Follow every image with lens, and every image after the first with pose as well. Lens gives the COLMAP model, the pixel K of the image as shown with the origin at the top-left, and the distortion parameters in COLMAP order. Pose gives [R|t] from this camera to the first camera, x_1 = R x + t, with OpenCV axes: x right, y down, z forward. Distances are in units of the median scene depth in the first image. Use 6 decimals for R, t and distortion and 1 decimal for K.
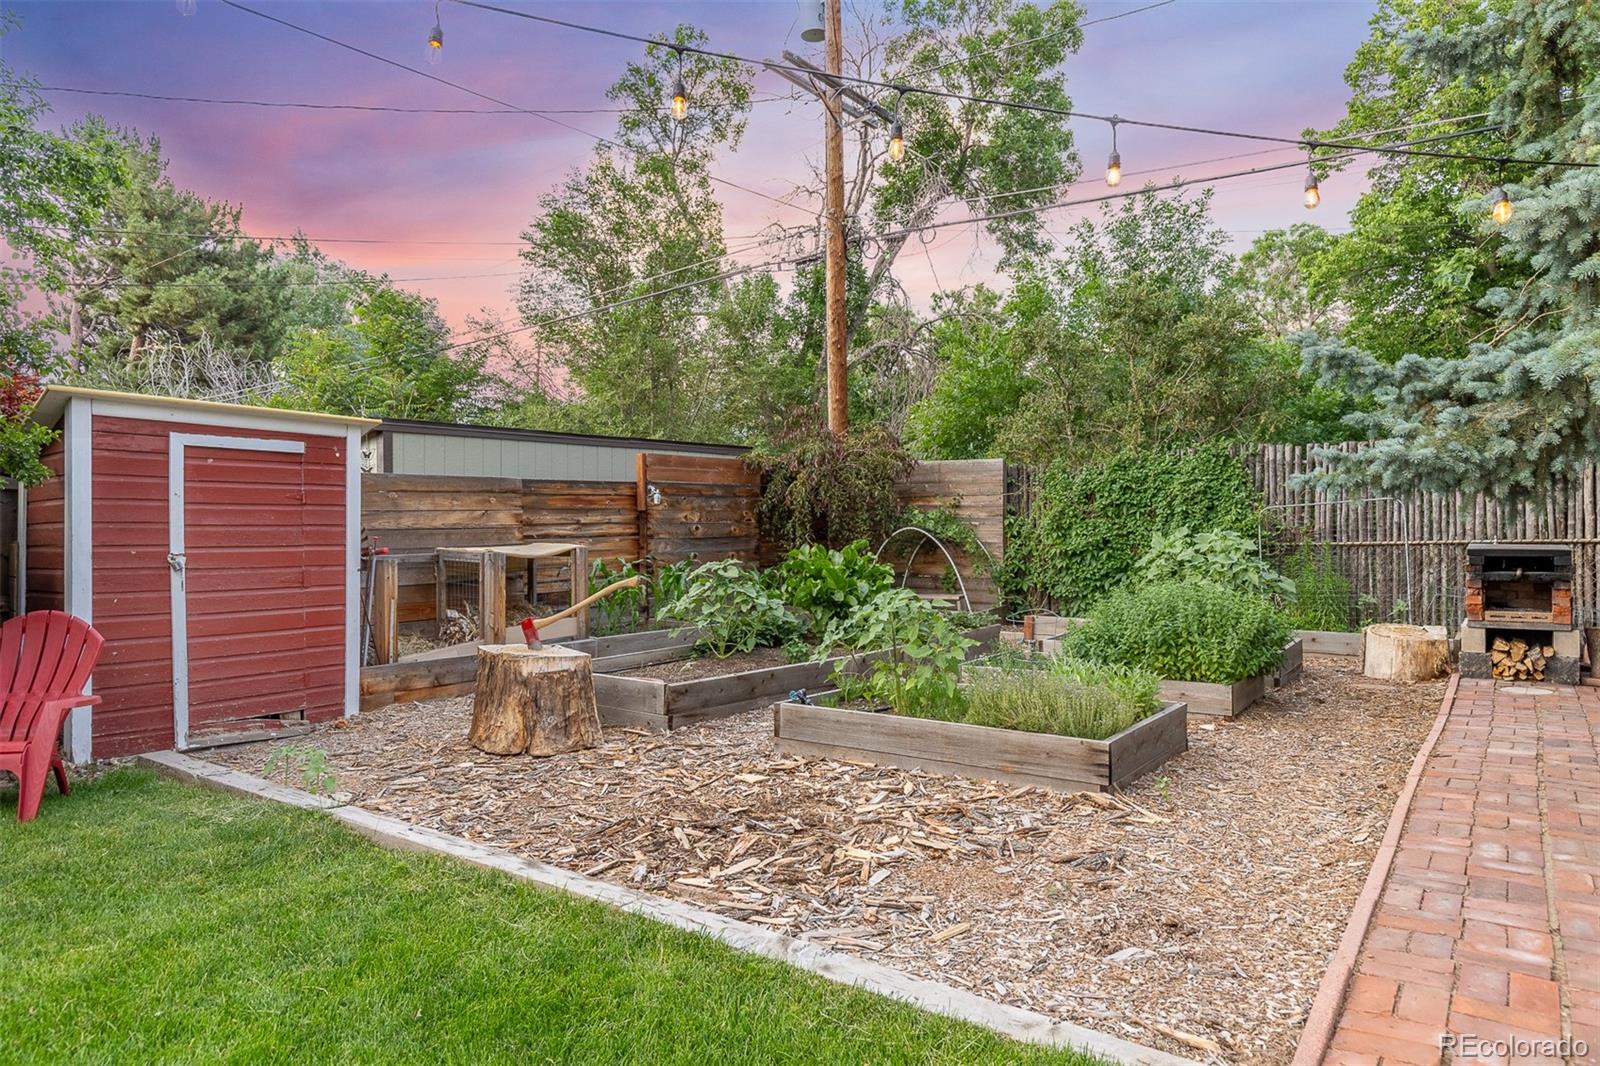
lens RADIAL K [[979.7, 0, 793.0], [0, 979.7, 527.4], [0, 0, 1]] dist [0.005312, 0.000133]
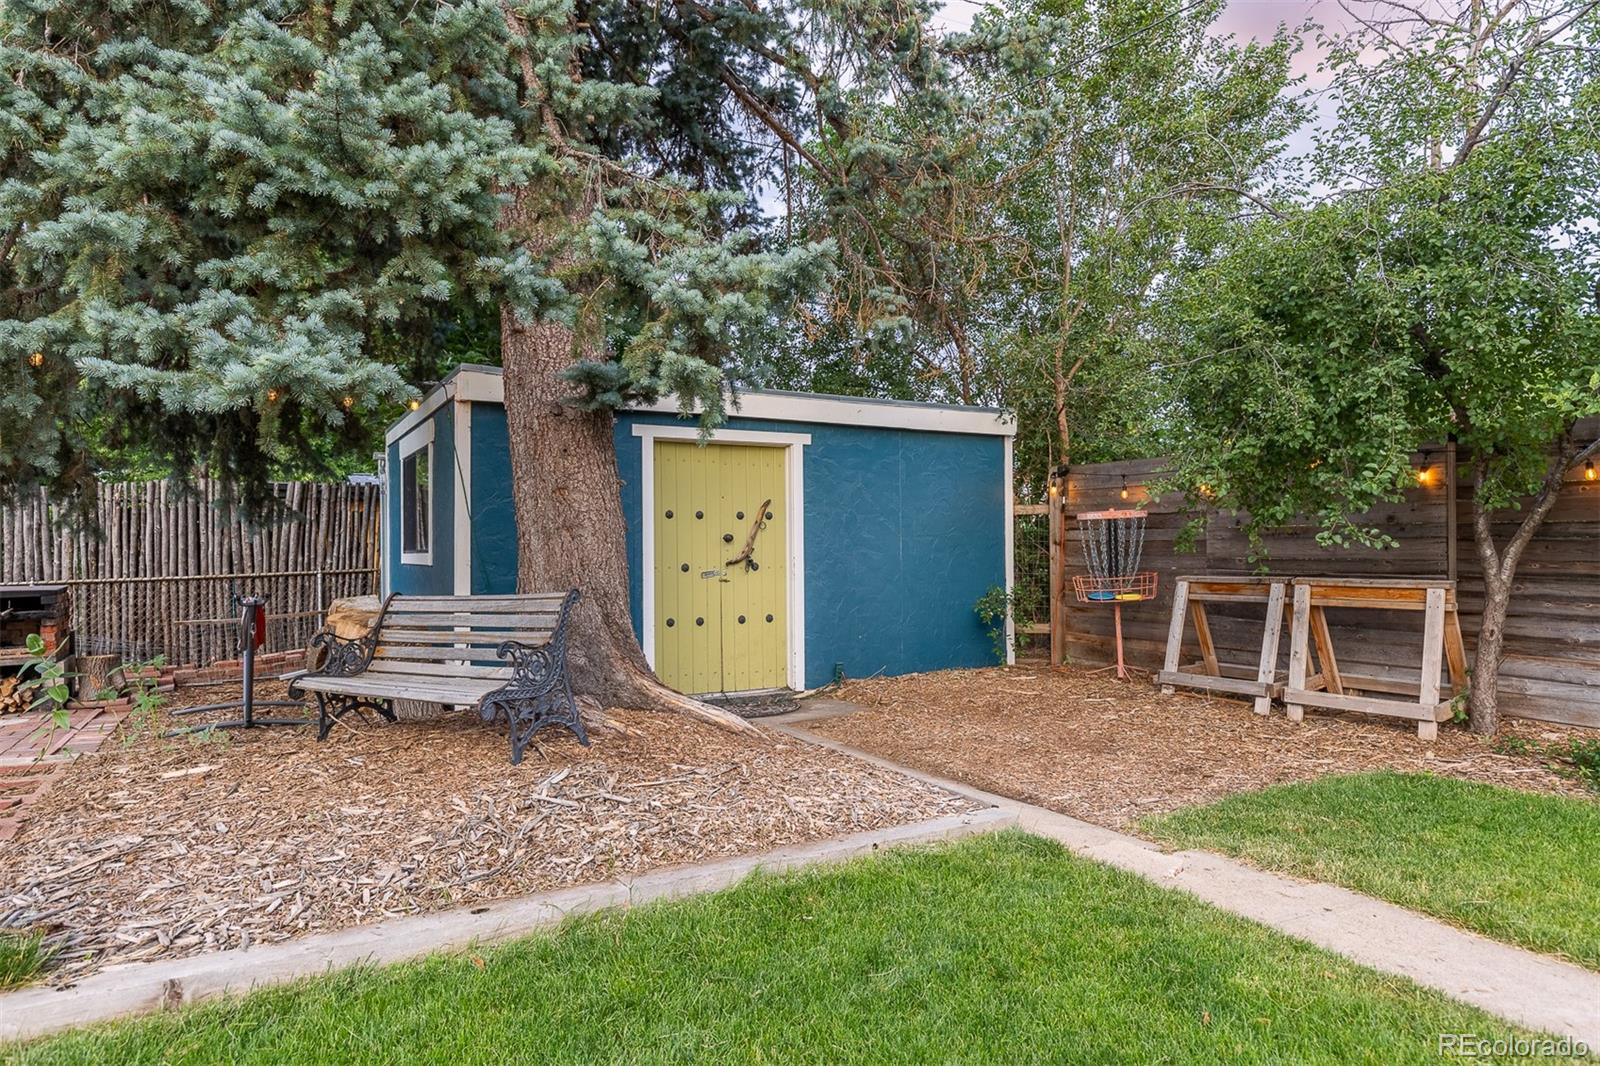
lens RADIAL K [[979.7, 0, 796.9], [0, 979.7, 534.0], [0, 0, 1]] dist [0.005312, 0.000133]
pose [[0.419571, 0.015043, 0.907598, 0.115161], [0.014668, 0.999620, -0.023349, -0.001845], [-0.907604, 0.023110, 0.419190, -0.210479]]
